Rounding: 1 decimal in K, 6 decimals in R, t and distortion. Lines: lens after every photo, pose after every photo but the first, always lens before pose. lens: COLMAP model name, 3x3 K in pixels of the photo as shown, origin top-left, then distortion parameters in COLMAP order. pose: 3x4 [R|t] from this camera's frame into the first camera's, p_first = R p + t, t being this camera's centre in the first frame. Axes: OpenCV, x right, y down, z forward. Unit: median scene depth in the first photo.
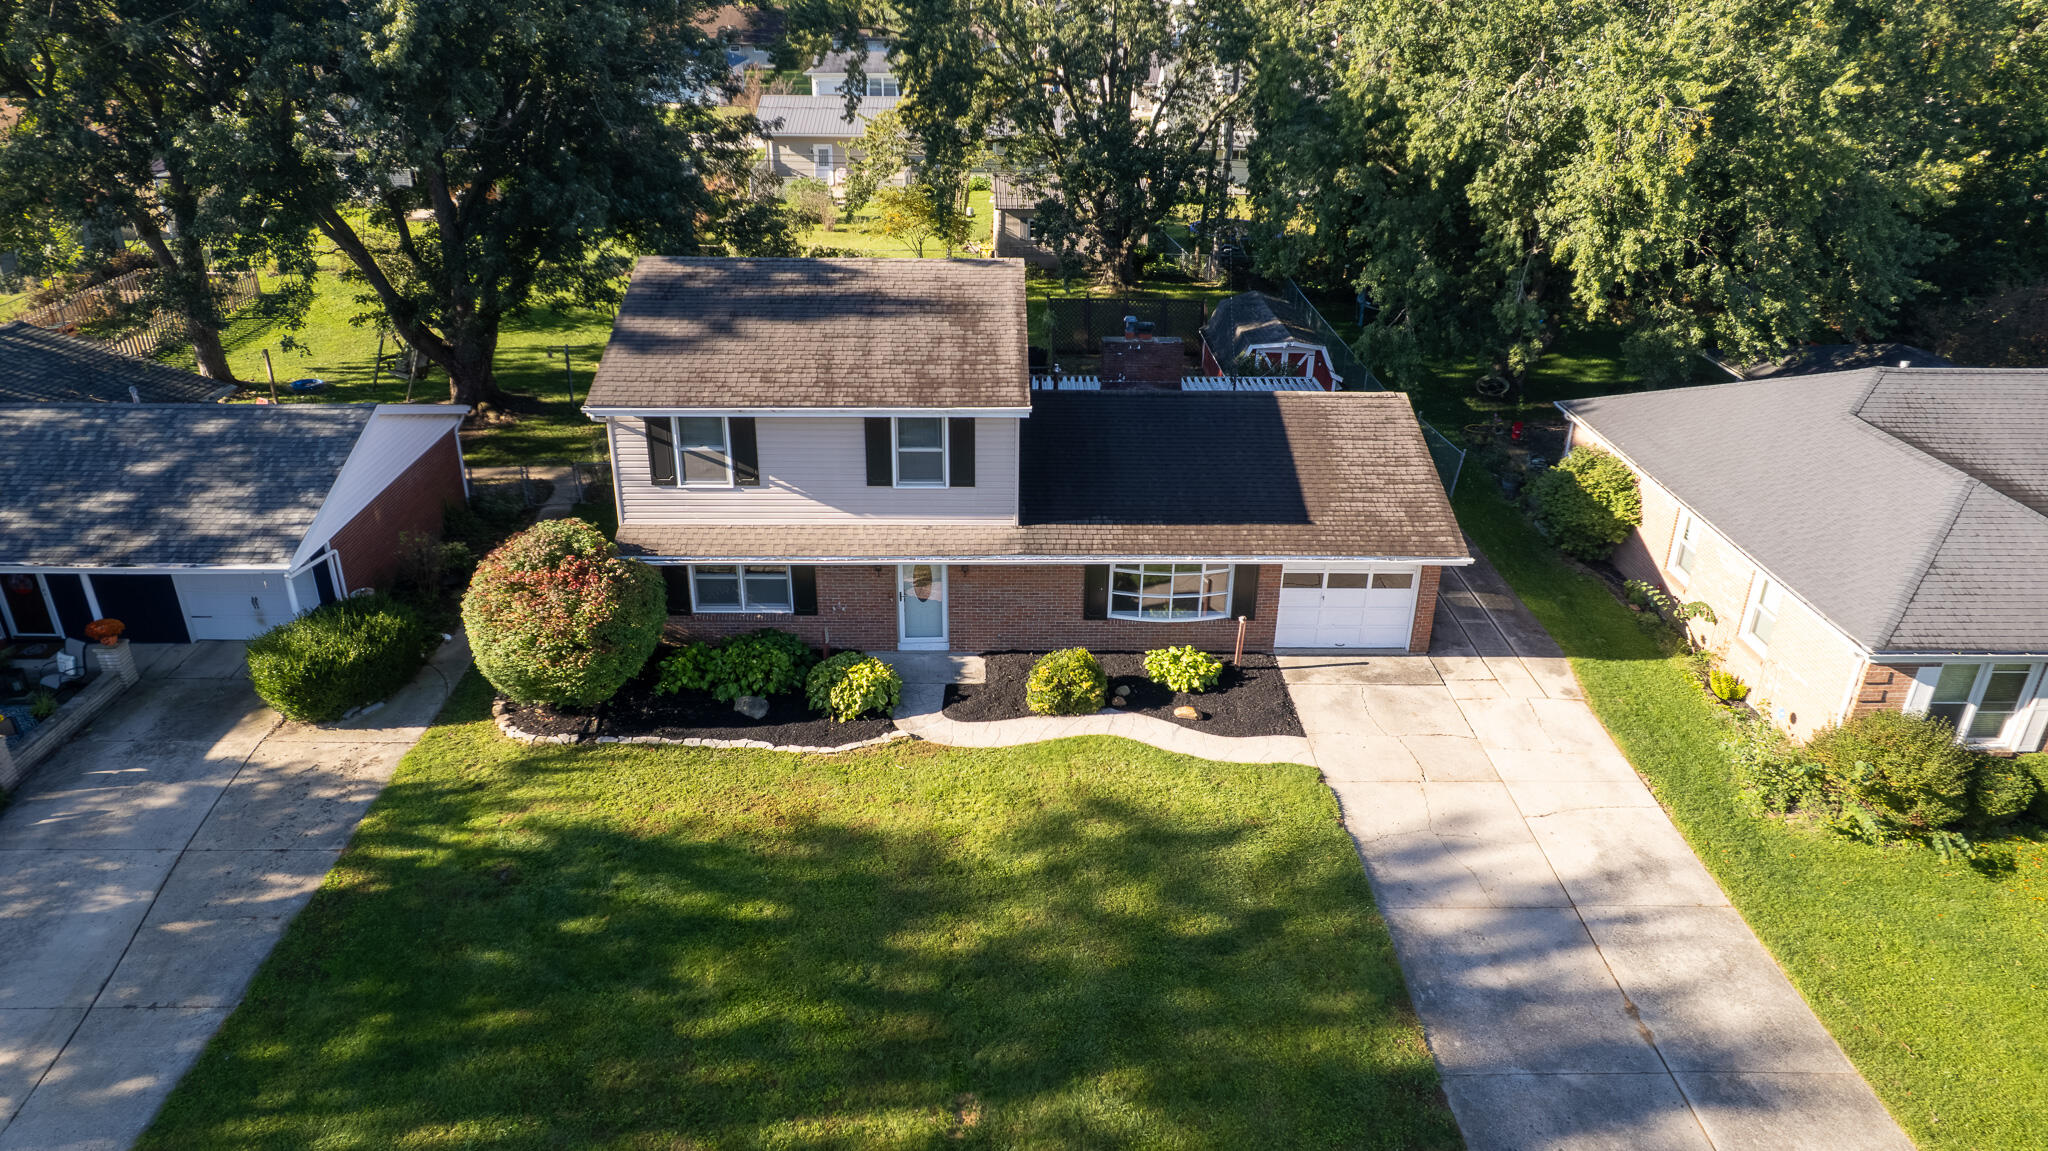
lens RADIAL K [[1308.9, 0, 1024.0], [0, 1308.9, 575.5], [0, 0, 1]] dist [-0.057236, 0.036177]
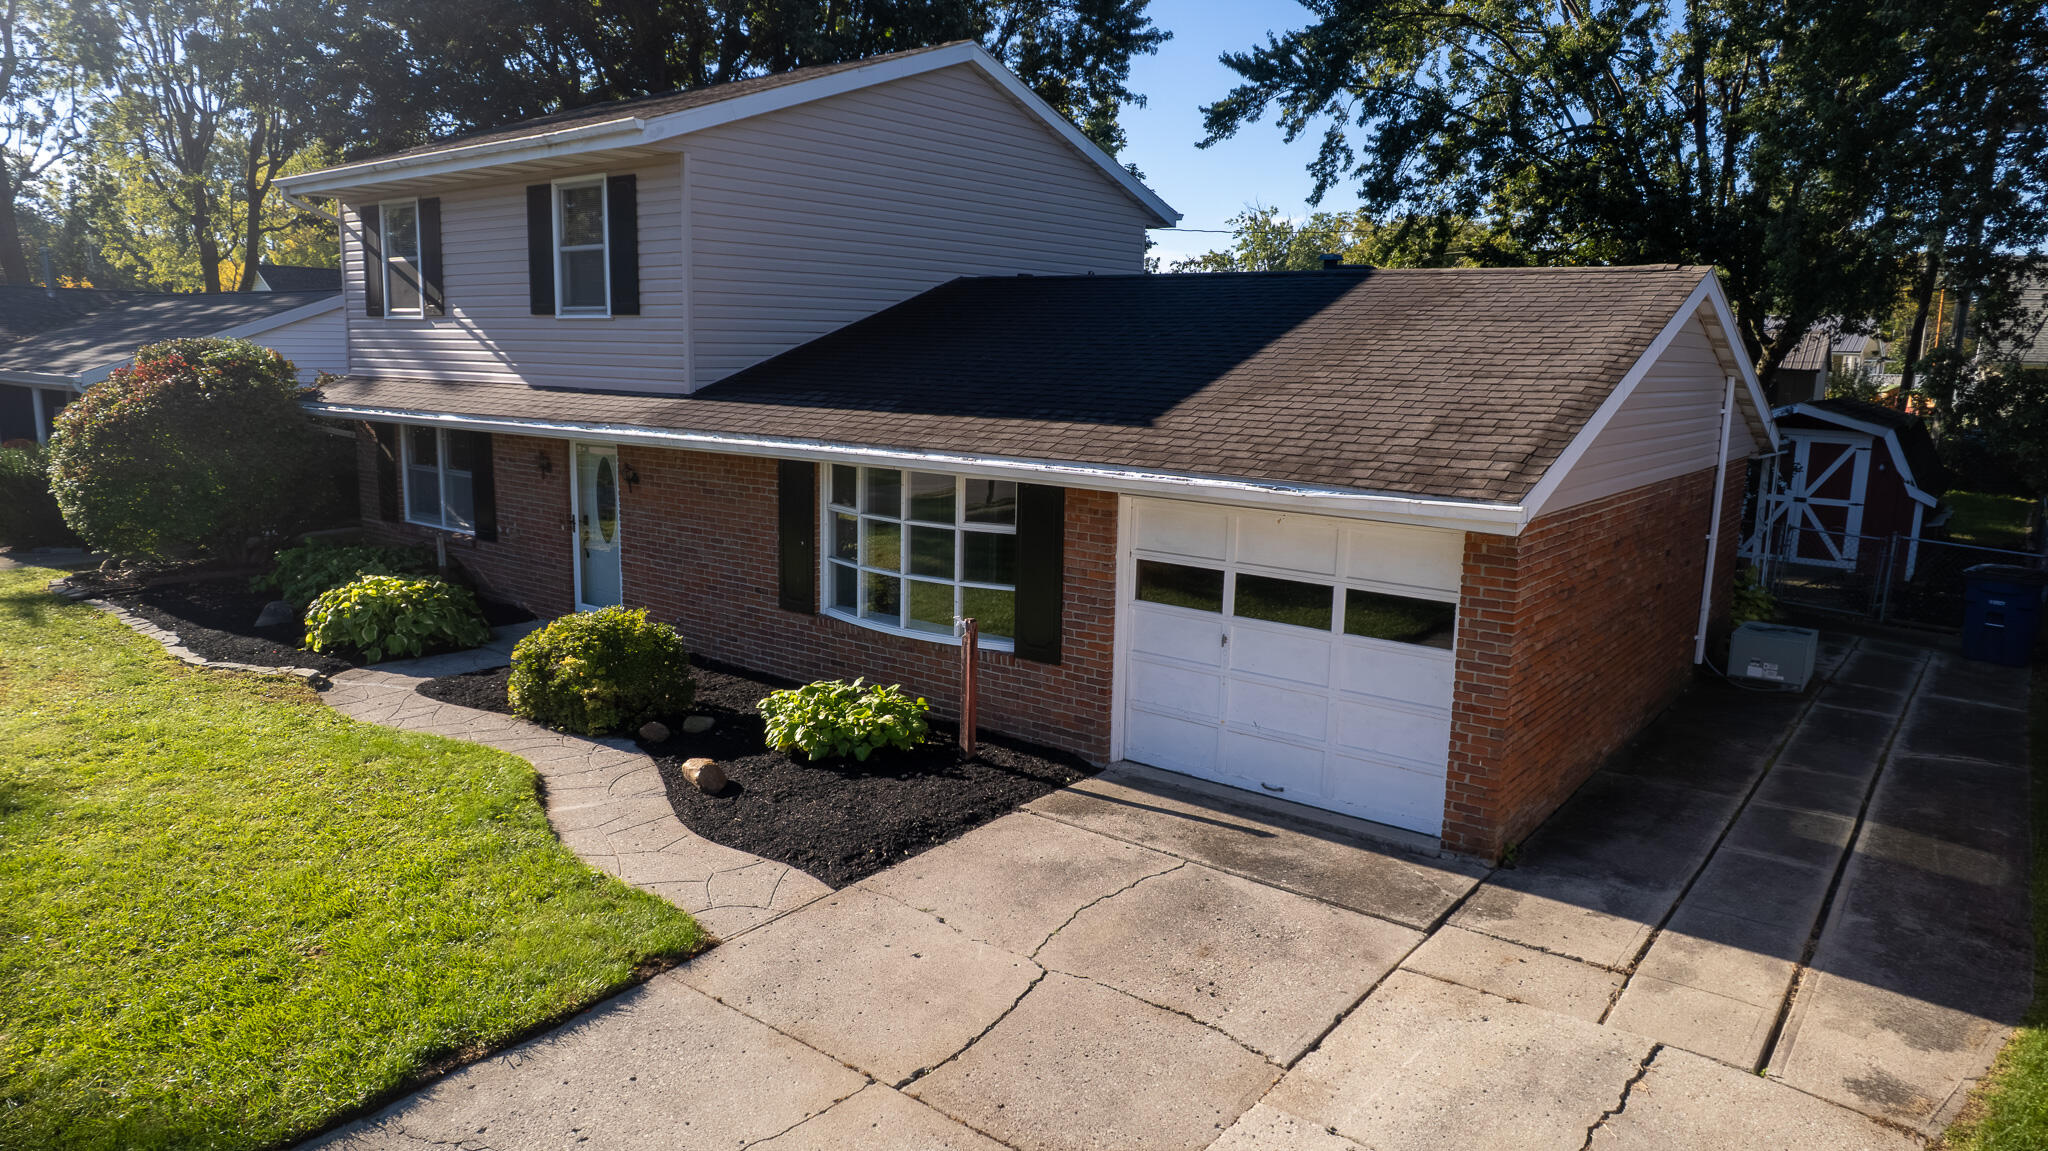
lens RADIAL K [[1308.9, 0, 1024.0], [0, 1308.9, 575.5], [0, 0, 1]] dist [-0.057236, 0.036177]
pose [[0.770610, 0.112209, -0.627351, 0.447876], [-0.282742, 0.942394, -0.178749, 0.088955], [0.571154, 0.315124, 0.757945, 0.710379]]
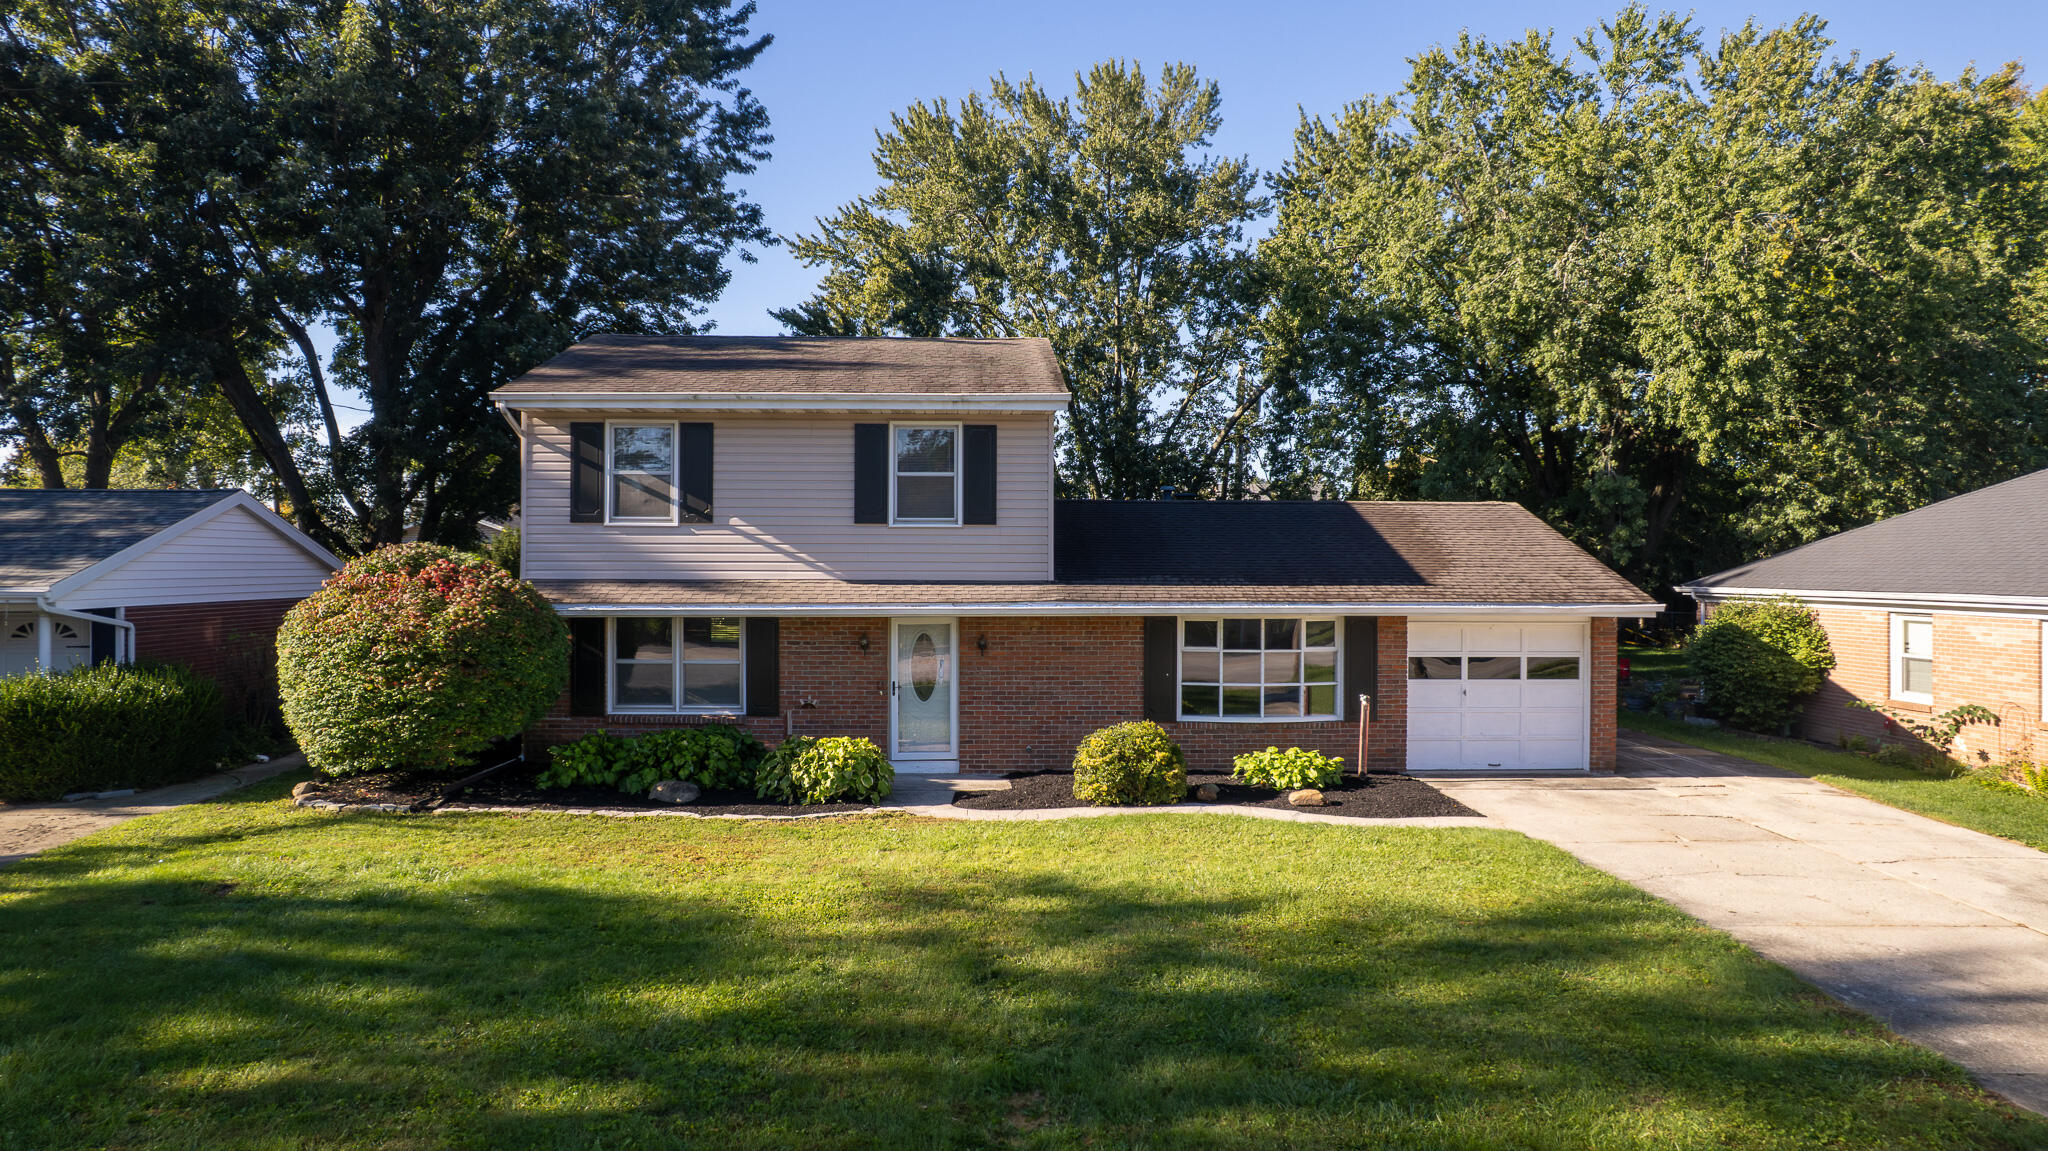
lens RADIAL K [[1327.9, 0, 1024.0], [0, 1327.9, 575.5], [0, 0, 1]] dist [-0.069815, 0.063662]
pose [[0.999826, -0.010978, 0.015100, -0.033358], [0.016322, 0.906625, -0.421622, 0.284370], [-0.009062, 0.421795, 0.906646, 0.312787]]
